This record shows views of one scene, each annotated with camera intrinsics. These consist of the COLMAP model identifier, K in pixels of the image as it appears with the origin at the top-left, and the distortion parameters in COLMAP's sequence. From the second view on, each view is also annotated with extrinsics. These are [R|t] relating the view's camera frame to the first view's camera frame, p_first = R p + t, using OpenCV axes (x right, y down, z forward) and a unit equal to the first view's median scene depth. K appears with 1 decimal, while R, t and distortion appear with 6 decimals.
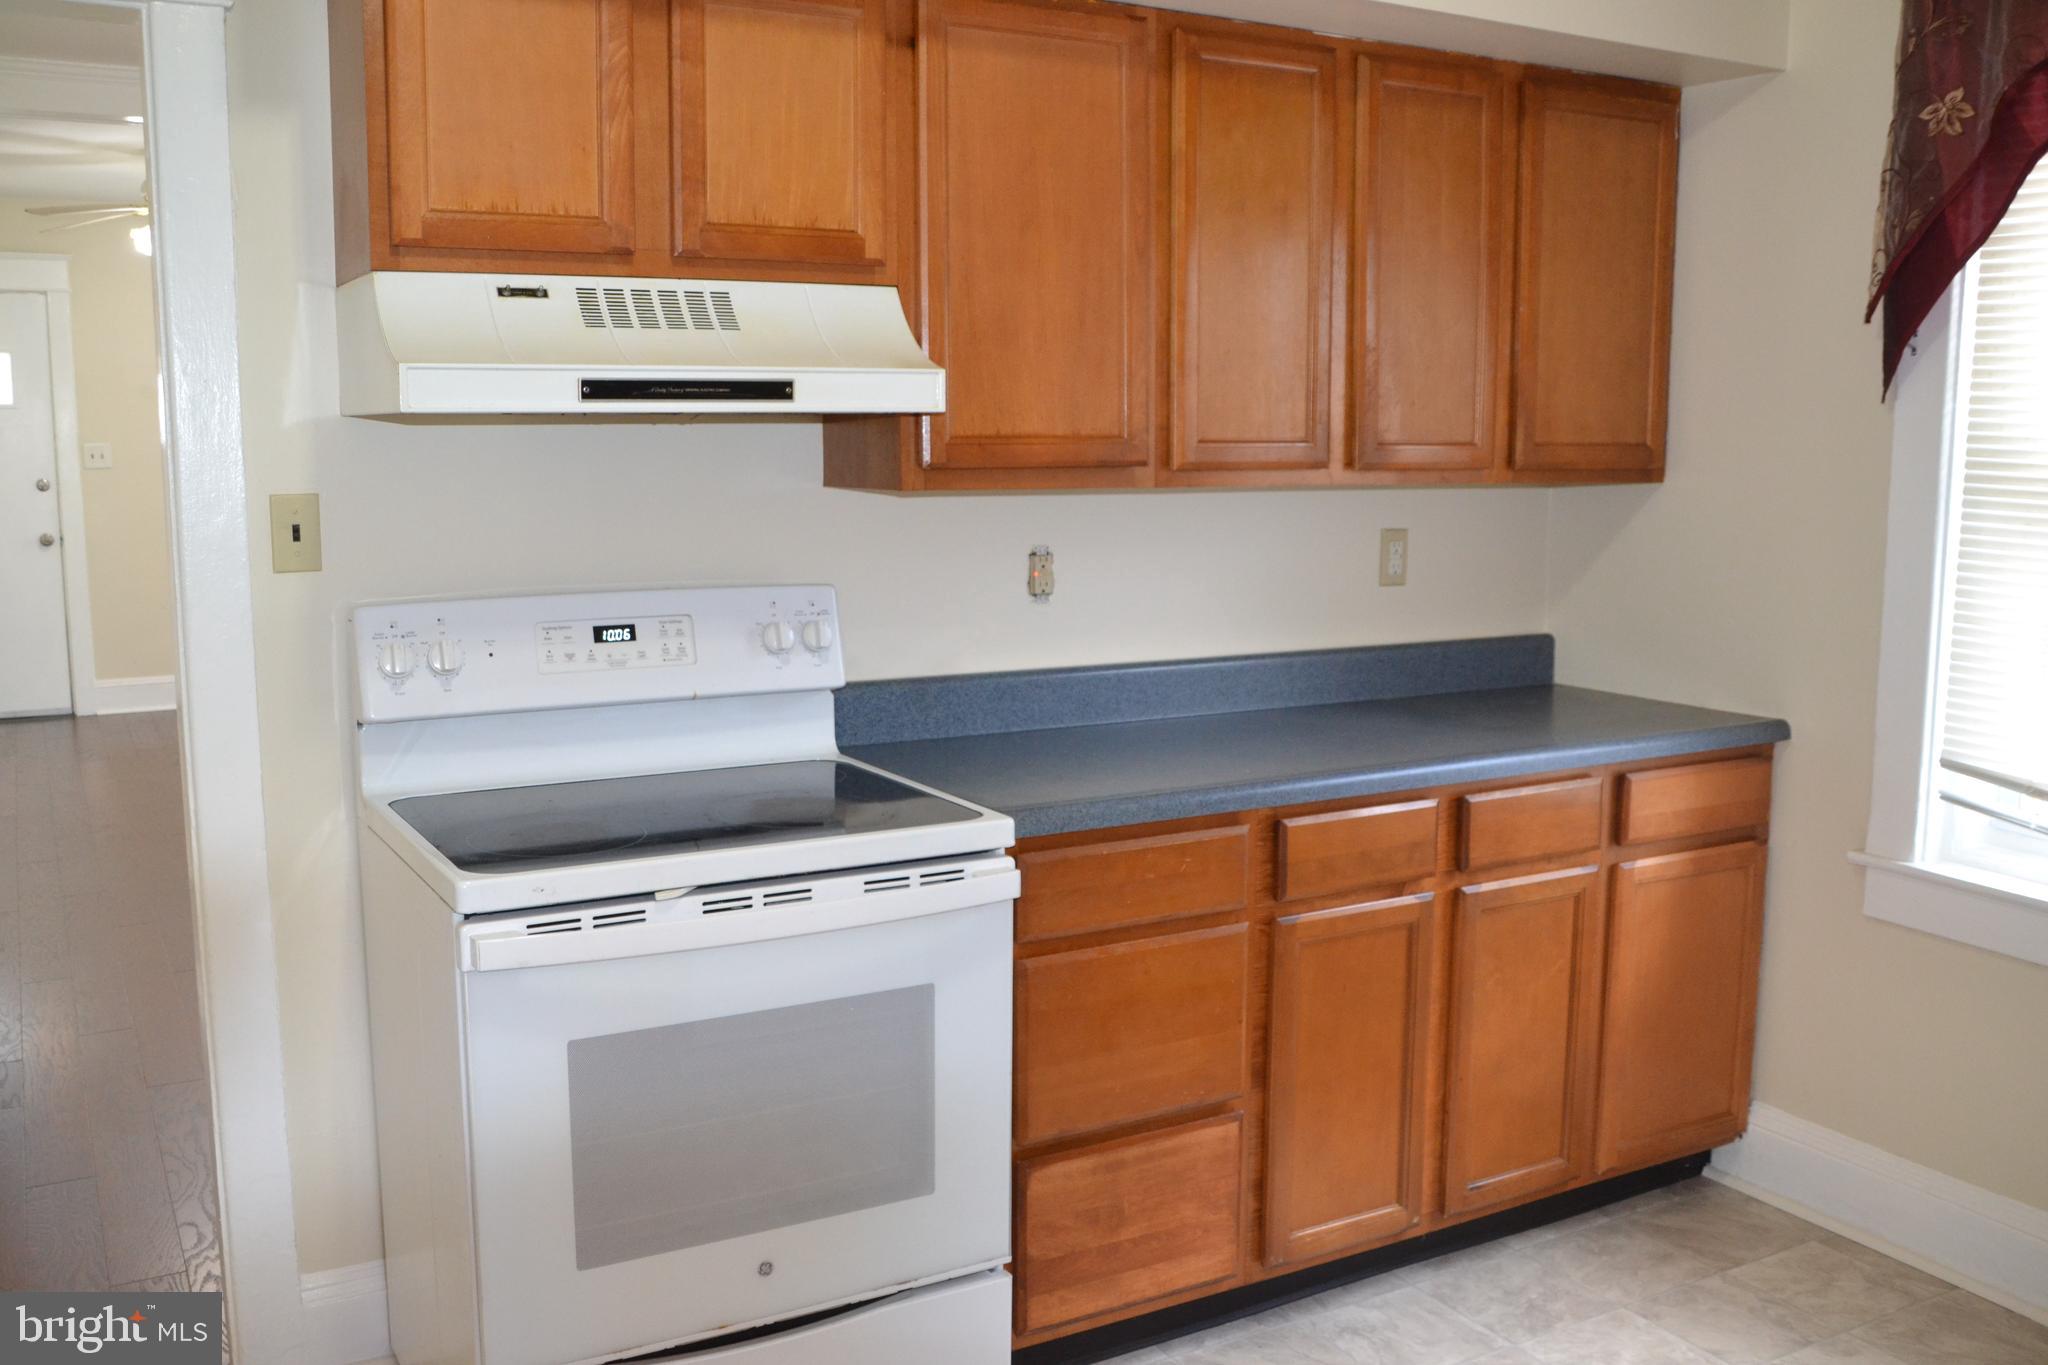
lens RADIAL K [[1805.2, 0, 1024.0], [0, 1805.2, 682.5], [0, 0, 1]] dist [-0.122279, 0.090168]
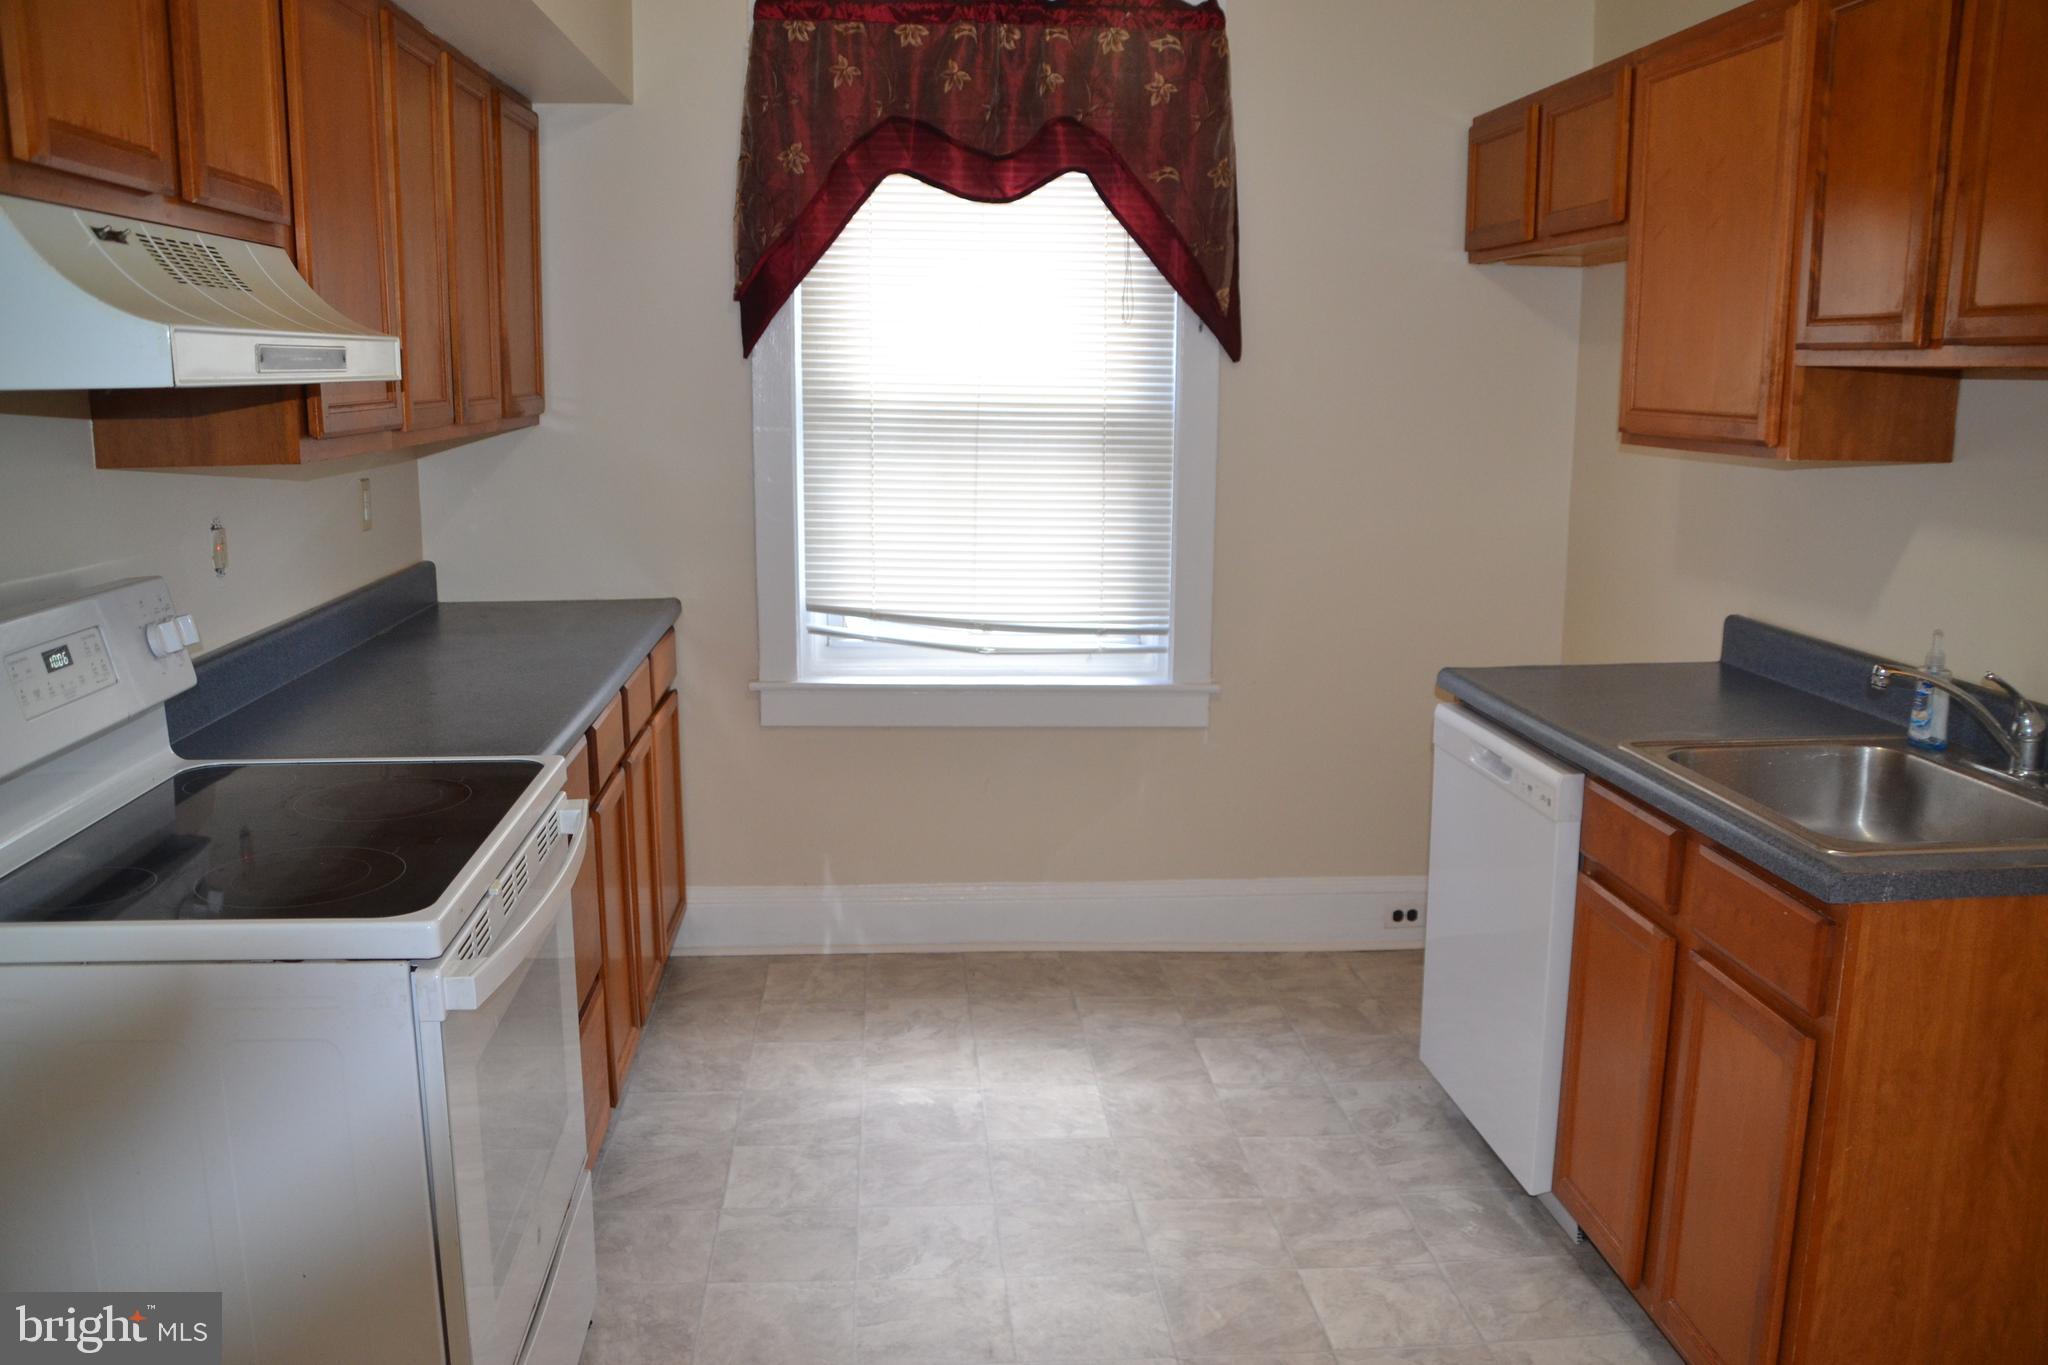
lens RADIAL K [[1635.0, 0, 1024.7], [0, 1635.0, 689.9], [0, 0, 1]] dist [-0.113162, 0.006726]
pose [[0.415661, -0.179503, 0.891630, -0.611215], [0.132060, 0.981853, 0.136103, -0.046746], [-0.899881, 0.061176, 0.431823, 0.263512]]
